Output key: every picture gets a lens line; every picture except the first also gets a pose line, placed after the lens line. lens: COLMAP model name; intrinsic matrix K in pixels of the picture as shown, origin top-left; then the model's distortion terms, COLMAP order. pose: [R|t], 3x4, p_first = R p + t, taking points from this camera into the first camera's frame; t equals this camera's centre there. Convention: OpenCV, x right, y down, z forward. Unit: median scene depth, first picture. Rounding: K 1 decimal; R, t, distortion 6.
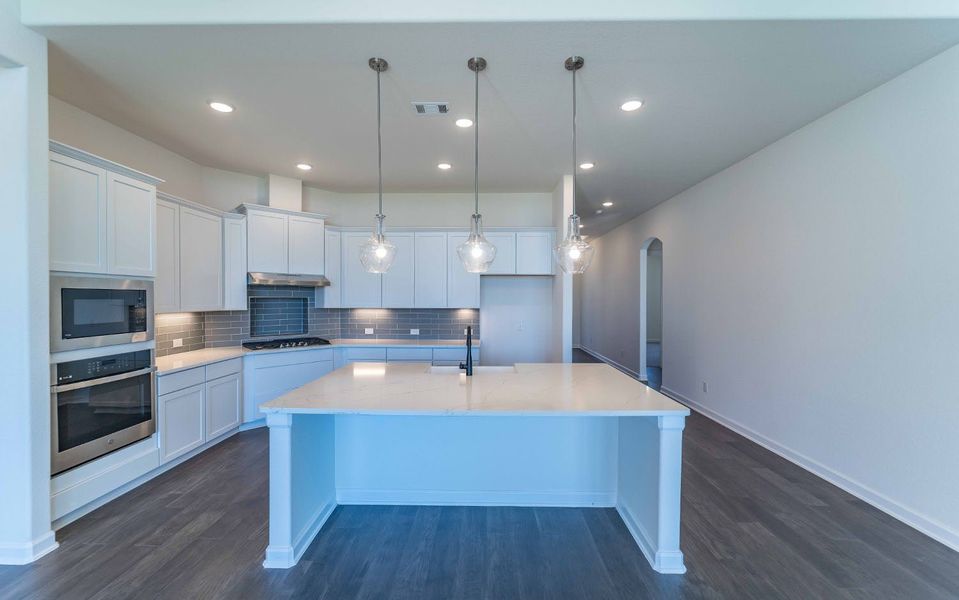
lens RADIAL K [[386.9, 0, 480.4], [0, 386.9, 297.7], [0, 0, 1]] dist [0.001267, -0.001484]
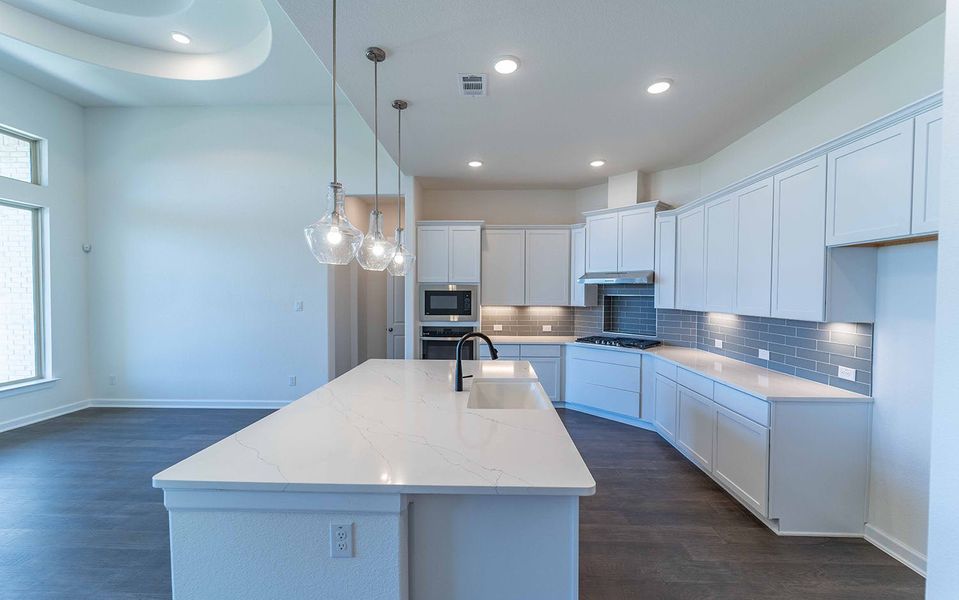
lens RADIAL K [[386.9, 0, 480.0], [0, 386.9, 304.2], [0, 0, 1]] dist [0.001267, -0.001484]
pose [[-0.006139, 0.027057, -0.999615, 0.503842], [-0.005045, 0.999620, 0.027089, -0.004214], [0.999968, 0.005209, -0.006000, 0.661649]]
